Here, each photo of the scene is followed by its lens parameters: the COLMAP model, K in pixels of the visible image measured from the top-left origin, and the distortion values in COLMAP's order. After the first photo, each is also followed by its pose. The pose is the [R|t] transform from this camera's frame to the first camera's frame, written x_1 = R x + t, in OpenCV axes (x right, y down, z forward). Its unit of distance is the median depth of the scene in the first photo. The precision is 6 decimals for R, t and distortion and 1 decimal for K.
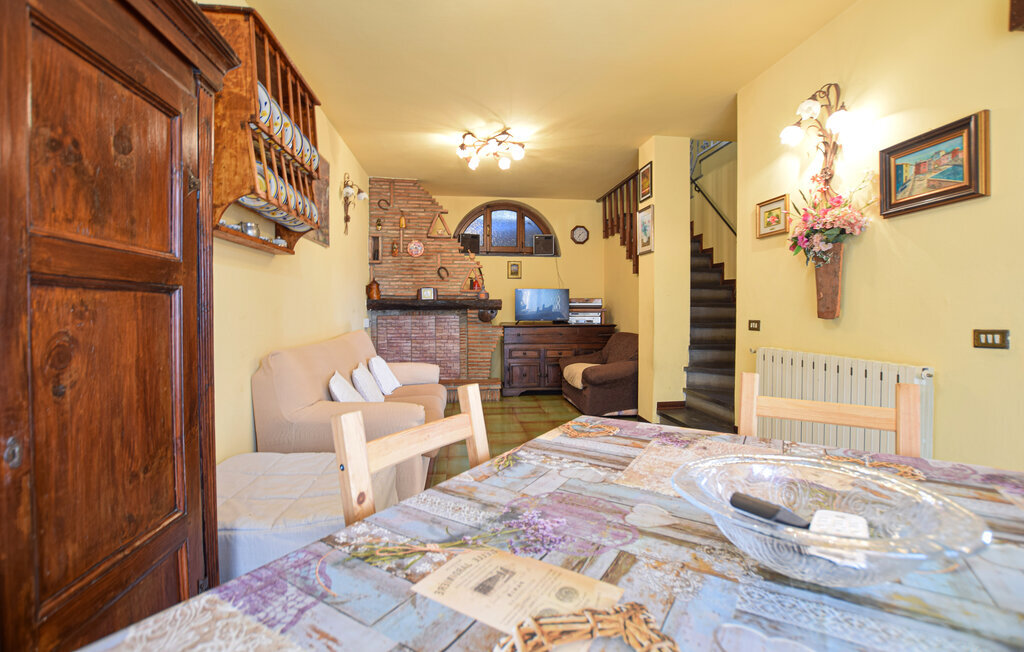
lens RADIAL K [[449.4, 0, 511.9], [0, 449.4, 313.1], [0, 0, 1]] dist [-0.040665, 0.007081]
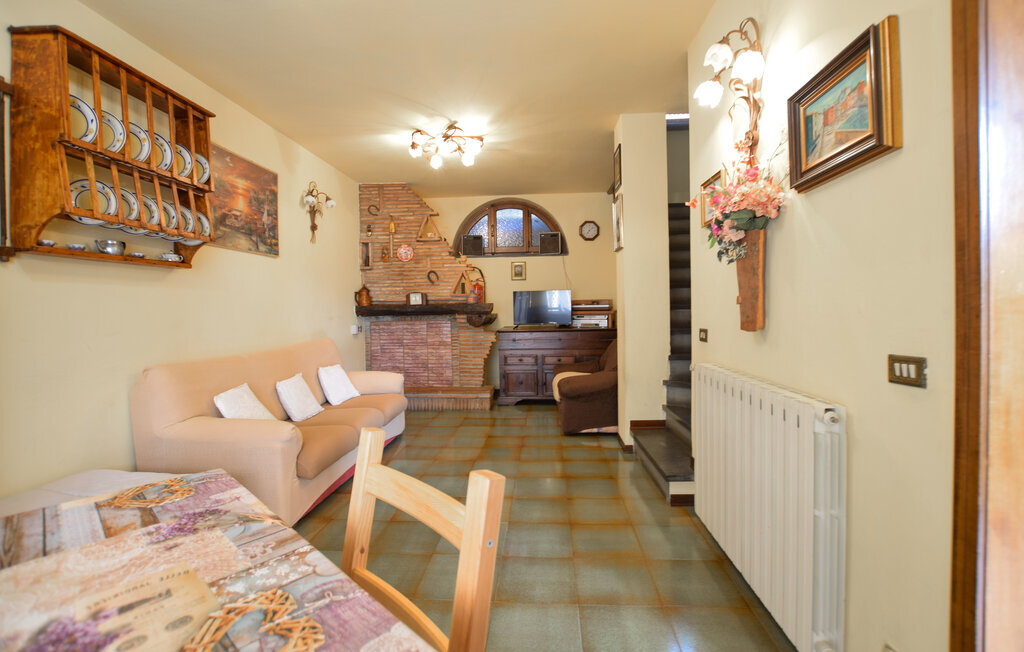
lens RADIAL K [[449.4, 0, 511.9], [0, 449.4, 313.1], [0, 0, 1]] dist [-0.040665, 0.007081]
pose [[0.982585, -0.013892, -0.185295, 0.243384], [0.014390, 0.999896, 0.001341, -0.012939], [0.185257, -0.003984, 0.982682, 0.094979]]
